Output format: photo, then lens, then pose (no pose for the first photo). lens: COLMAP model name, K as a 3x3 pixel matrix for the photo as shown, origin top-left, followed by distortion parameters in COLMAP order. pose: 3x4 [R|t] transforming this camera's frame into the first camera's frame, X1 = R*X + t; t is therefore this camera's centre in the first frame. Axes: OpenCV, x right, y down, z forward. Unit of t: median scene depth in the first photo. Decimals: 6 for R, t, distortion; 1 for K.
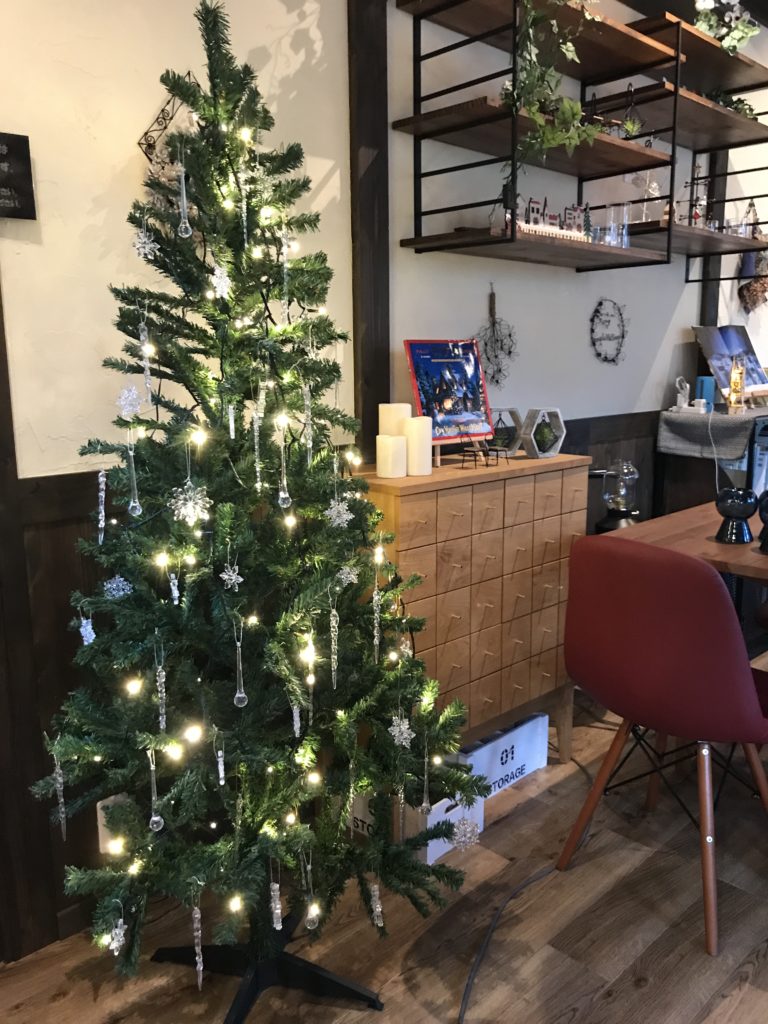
lens RADIAL K [[841.4, 0, 384.0], [0, 841.4, 512.0], [0, 0, 1]] dist [0.008933, 0.000916]
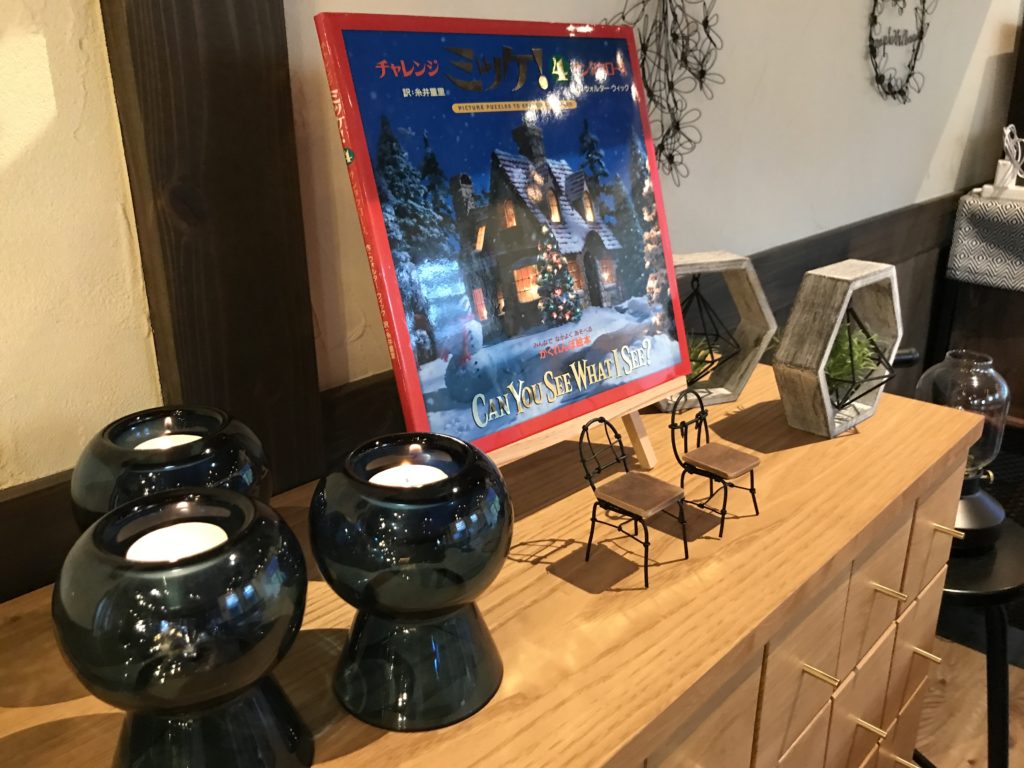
lens RADIAL K [[841.4, 0, 512.0], [0, 841.4, 384.0], [0, 0, 1]] dist [0.008933, 0.000916]
pose [[0.999177, -0.017983, 0.036345, 0.052926], [0.011955, 0.987086, 0.159745, -0.118699], [-0.038748, -0.159179, 0.986489, 0.636076]]
